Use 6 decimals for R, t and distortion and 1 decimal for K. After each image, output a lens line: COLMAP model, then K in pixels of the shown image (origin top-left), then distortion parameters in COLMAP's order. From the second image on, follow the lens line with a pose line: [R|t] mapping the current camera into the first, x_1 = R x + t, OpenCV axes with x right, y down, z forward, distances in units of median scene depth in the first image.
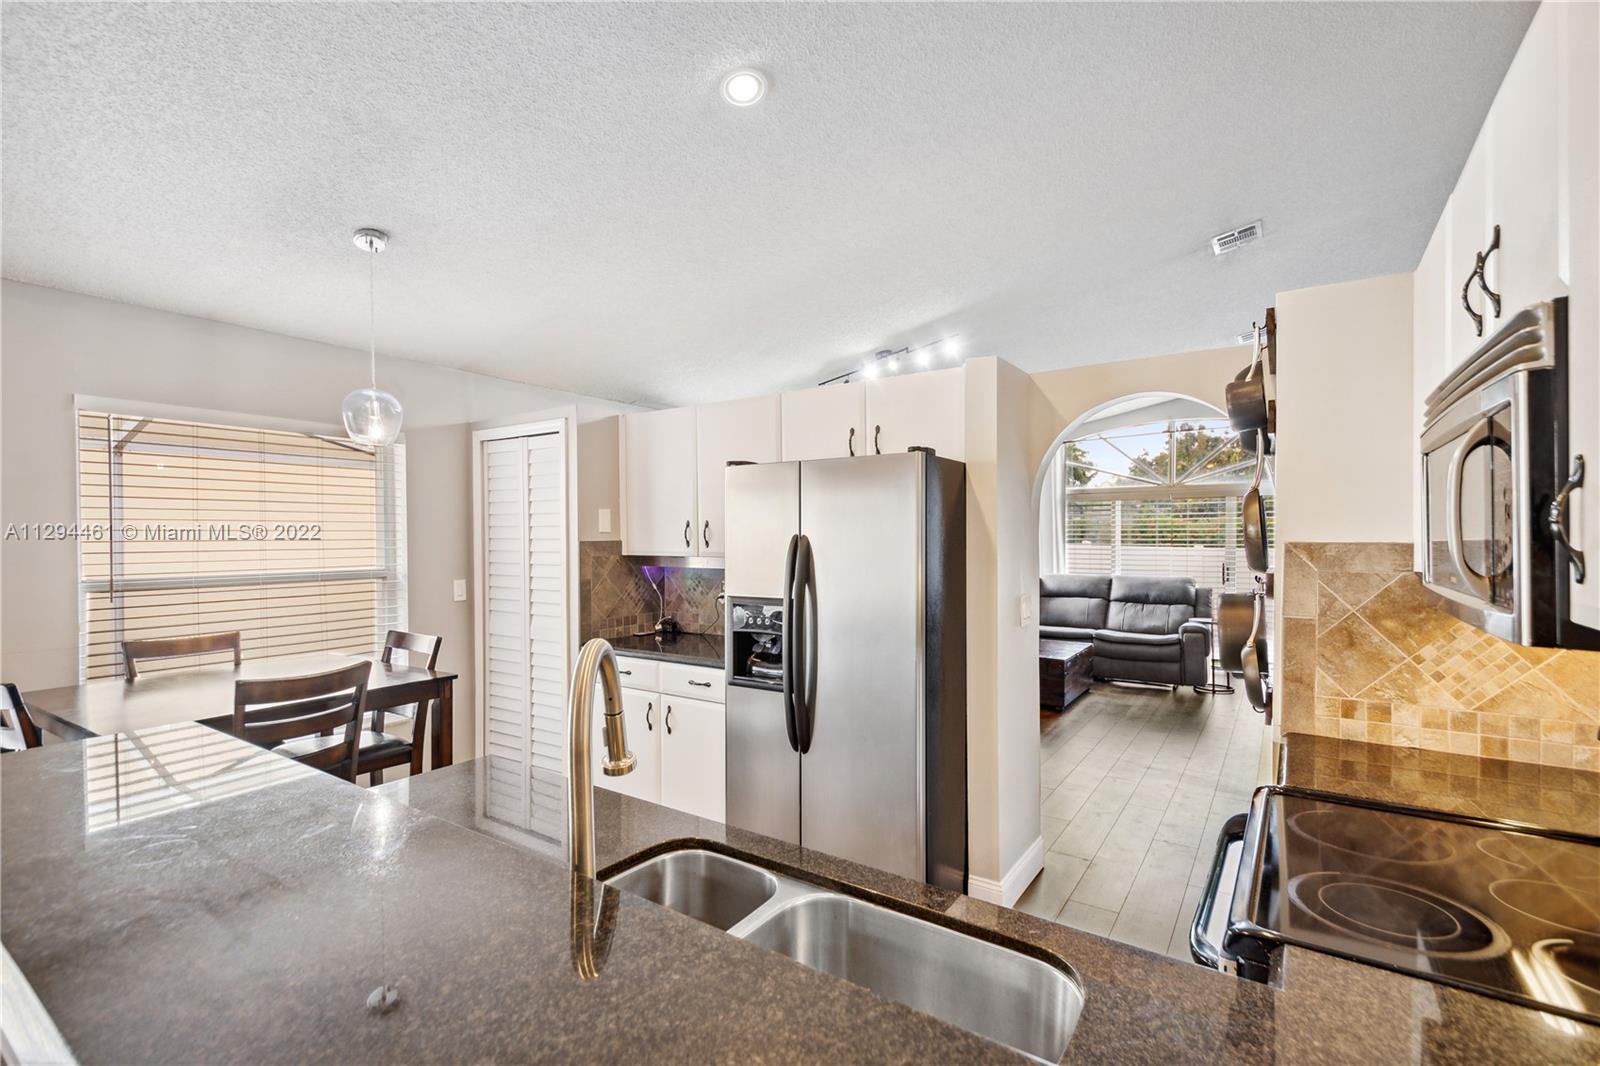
lens RADIAL K [[717.2, 0, 797.4], [0, 717.2, 535.5], [0, 0, 1]] dist [0.005263, 0.000830]
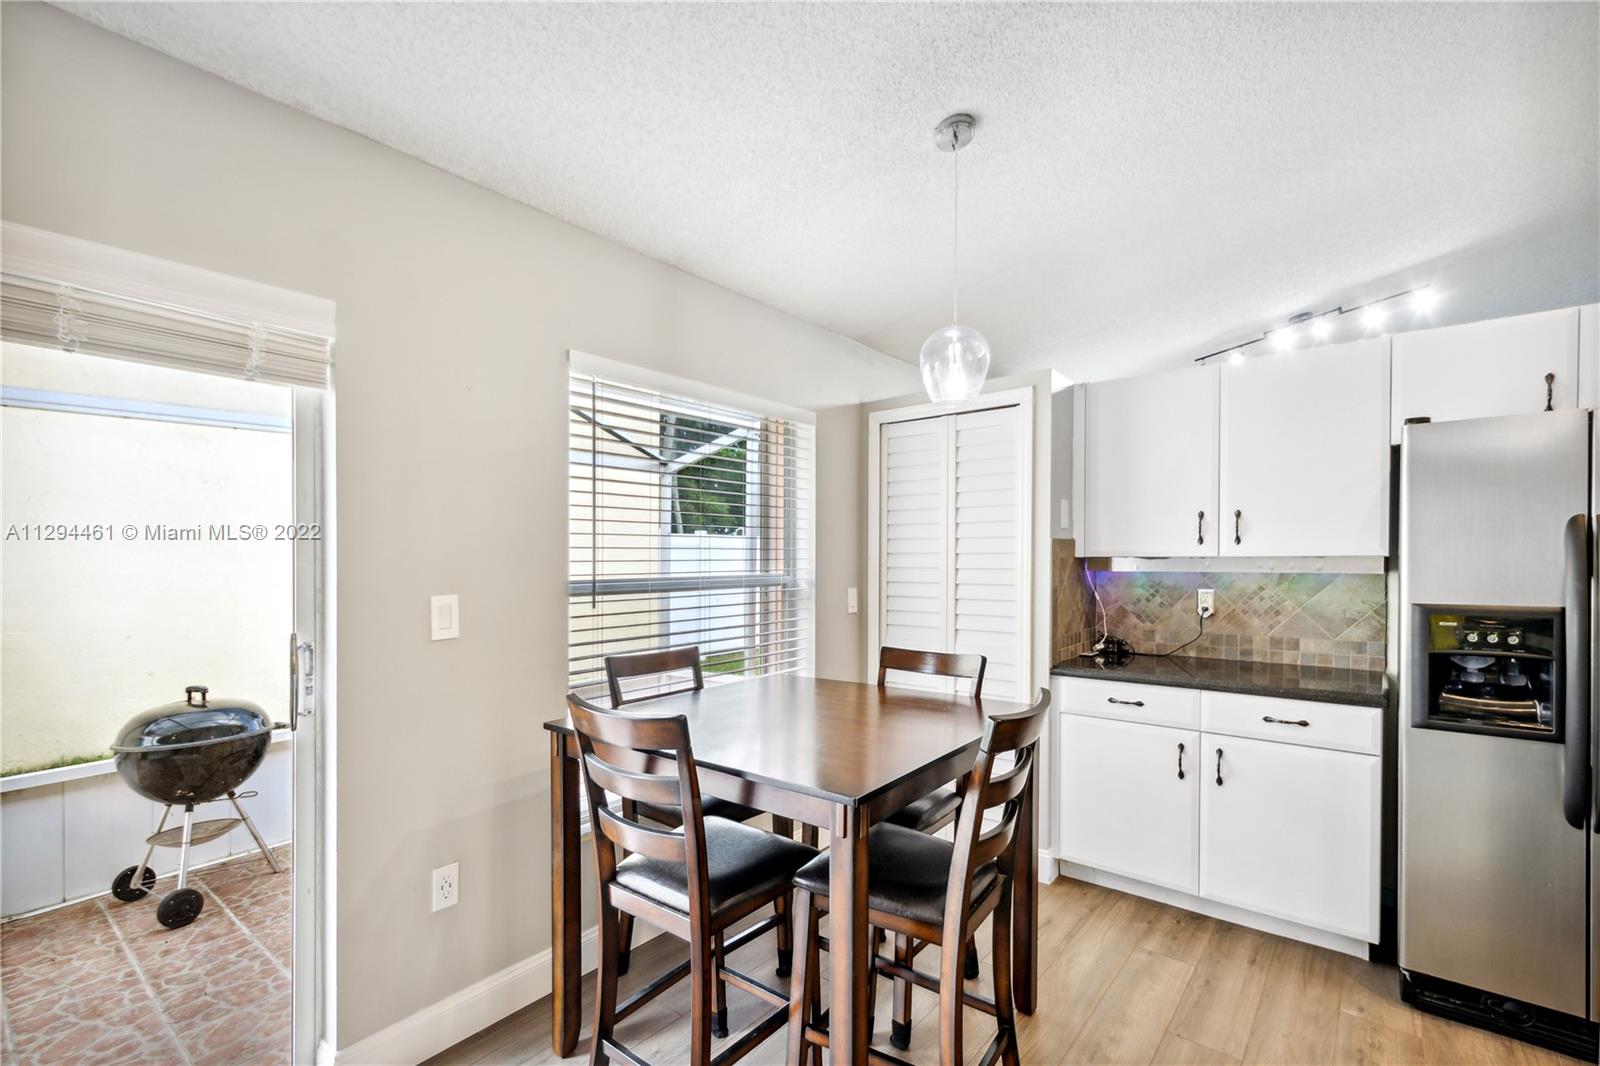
lens RADIAL K [[717.2, 0, 808.2], [0, 717.2, 541.8], [0, 0, 1]] dist [0.005263, 0.000830]
pose [[0.995308, -0.004306, -0.096663, -0.446204], [0.002042, 0.999721, -0.023513, 0.027610], [0.096738, 0.023205, 0.995039, 0.154184]]
